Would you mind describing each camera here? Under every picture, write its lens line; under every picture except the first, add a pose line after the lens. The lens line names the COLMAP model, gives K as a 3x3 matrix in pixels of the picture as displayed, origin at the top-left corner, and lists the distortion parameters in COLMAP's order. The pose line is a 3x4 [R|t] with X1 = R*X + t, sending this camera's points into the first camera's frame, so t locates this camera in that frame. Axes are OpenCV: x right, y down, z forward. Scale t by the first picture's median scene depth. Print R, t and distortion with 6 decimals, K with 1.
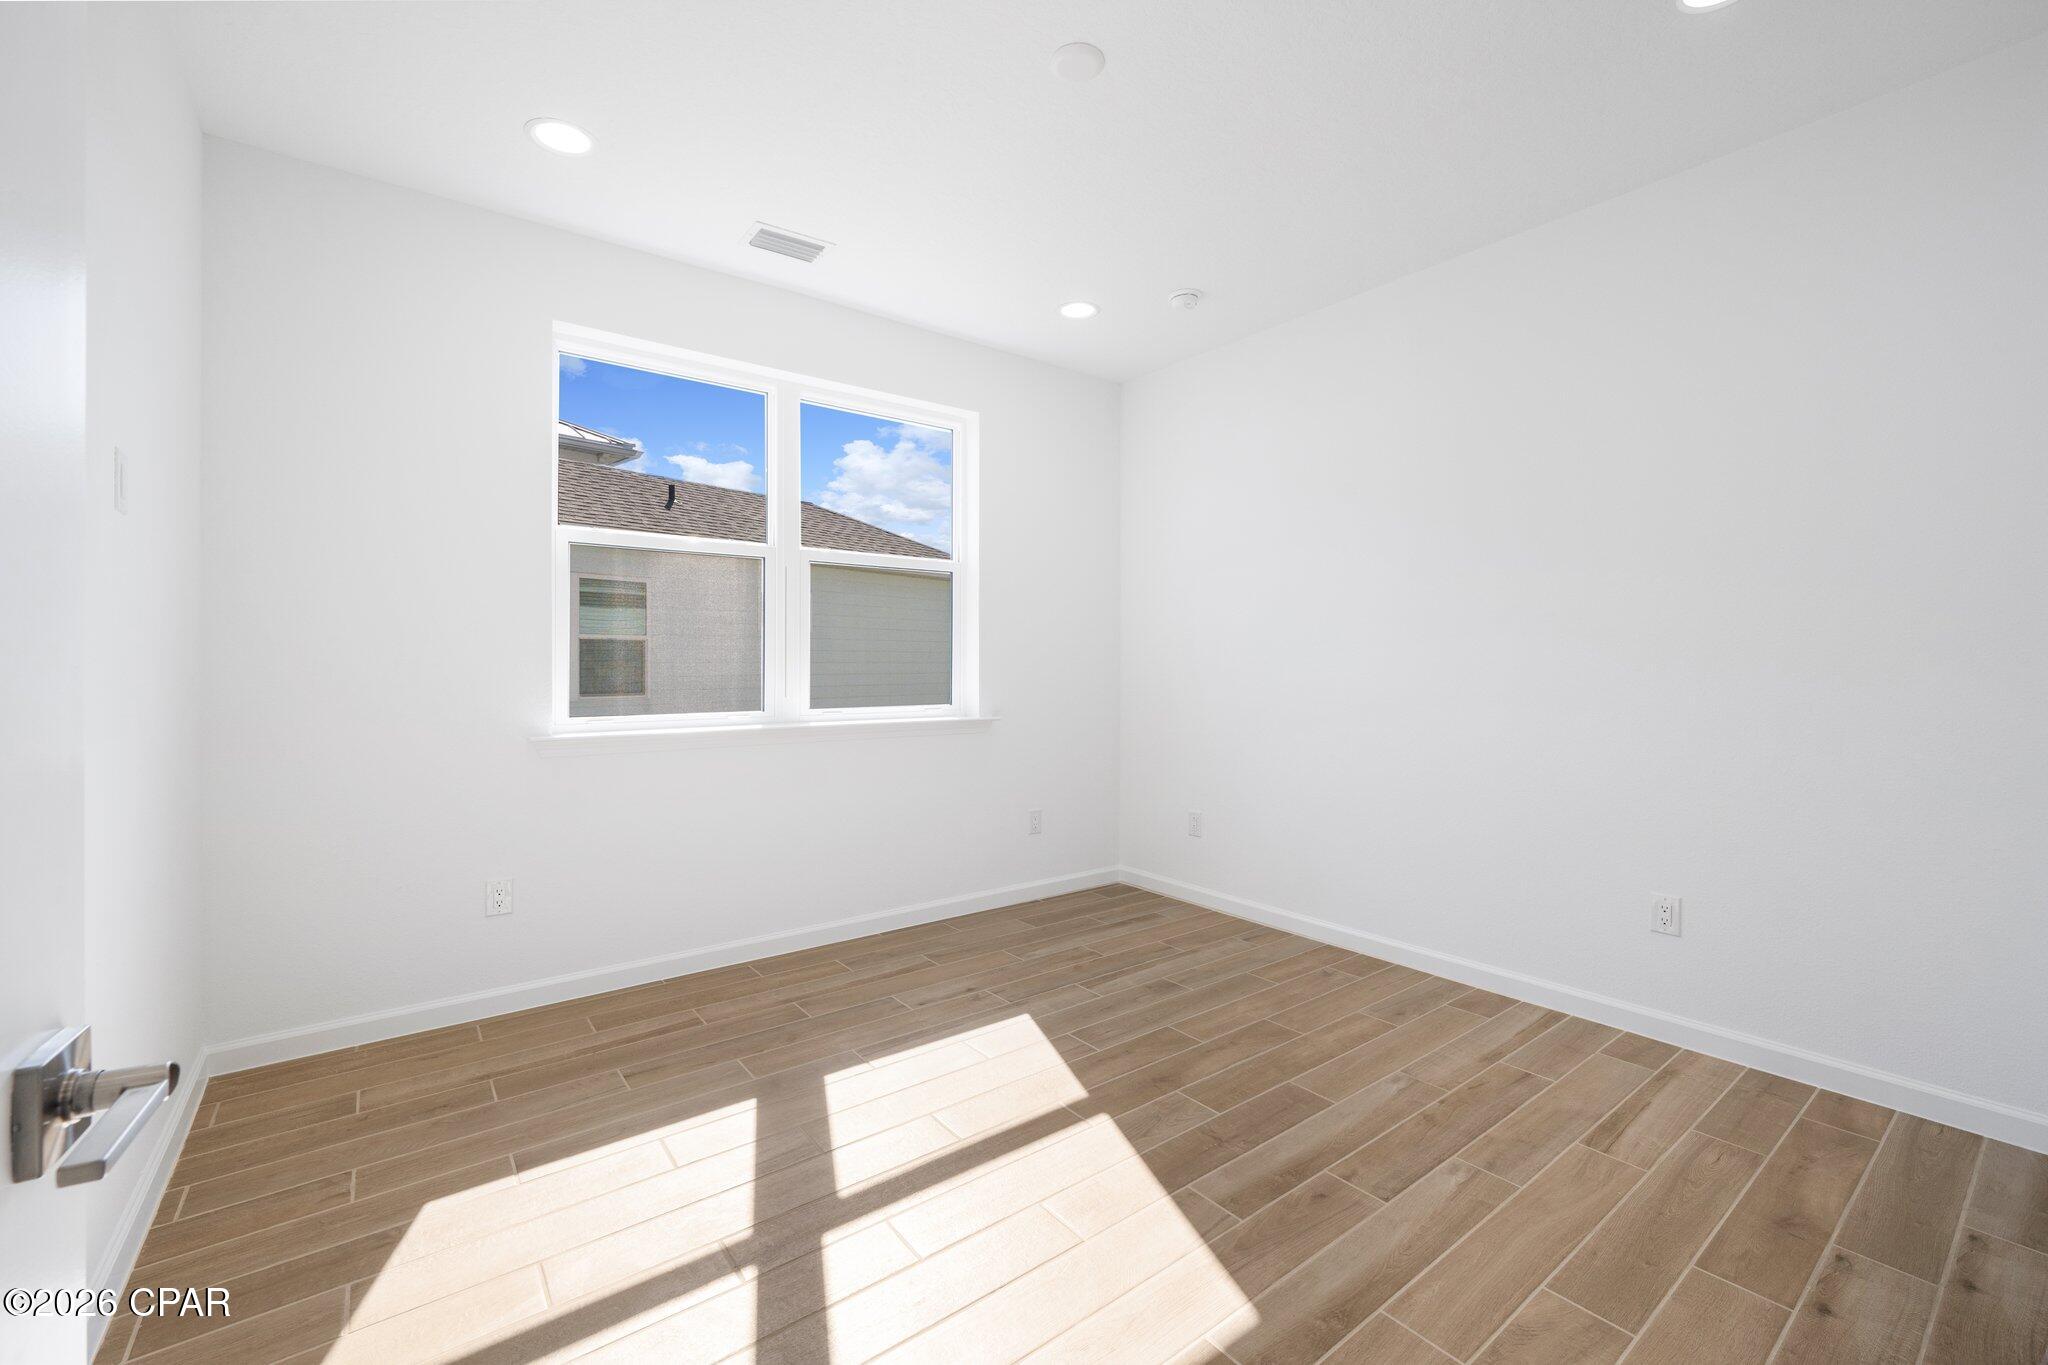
lens RADIAL K [[840.6, 0, 1022.1], [0, 840.6, 674.0], [0, 0, 1]] dist [-0.000009, 0.000004]
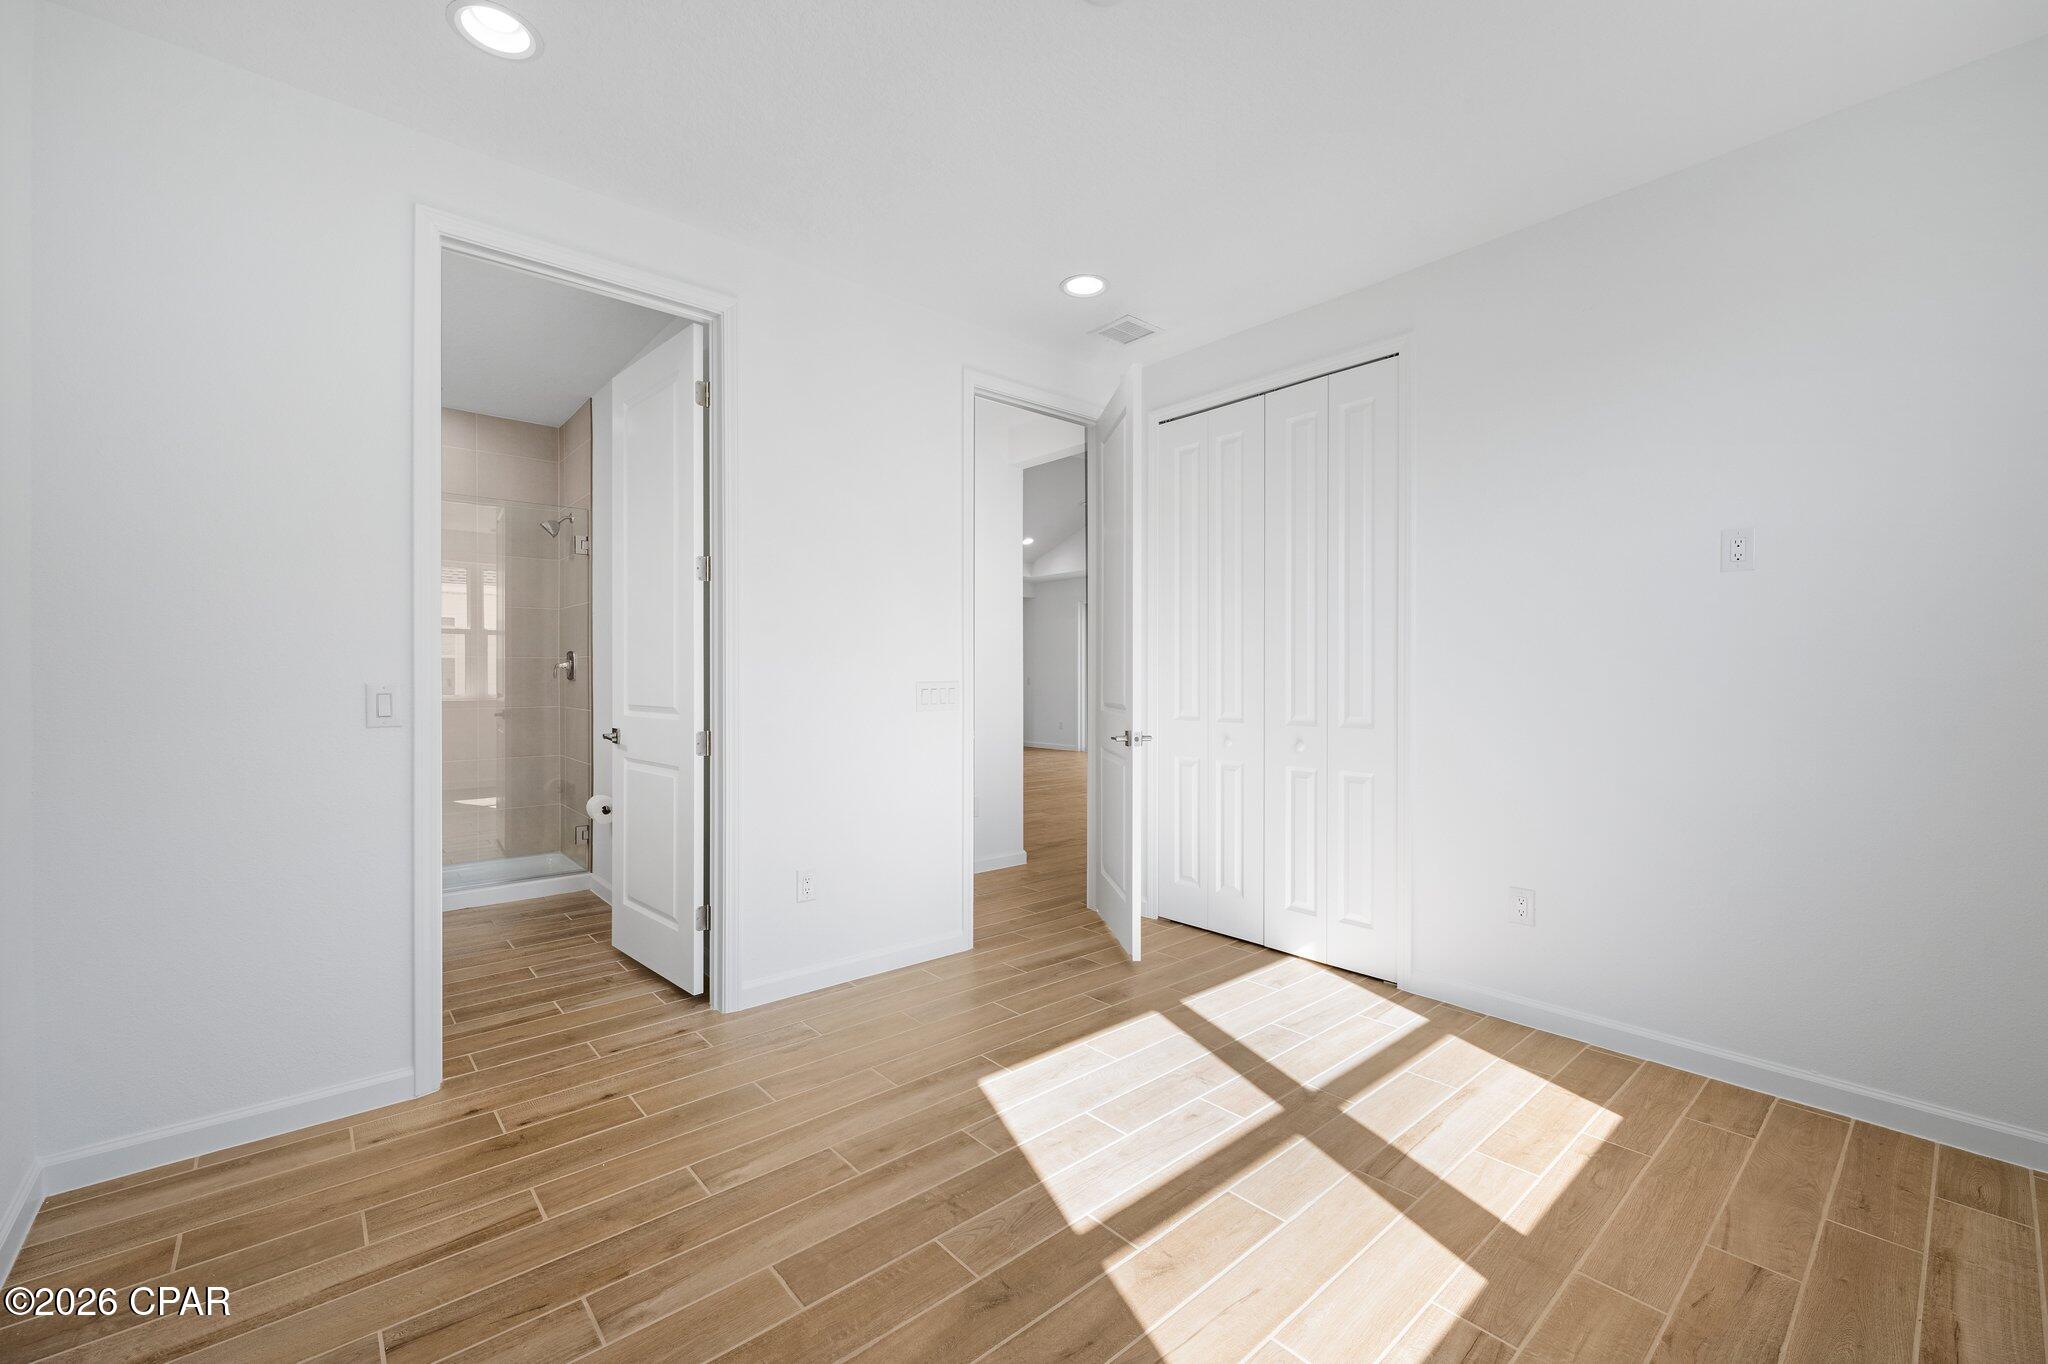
lens RADIAL K [[840.6, 0, 1025.8], [0, 840.6, 678.2], [0, 0, 1]] dist [-0.000009, 0.000004]
pose [[-0.998026, -0.002353, -0.062761, 0.221330], [-0.003014, 0.999941, 0.010439, -0.021720], [0.062733, 0.010607, -0.997974, 1.977268]]
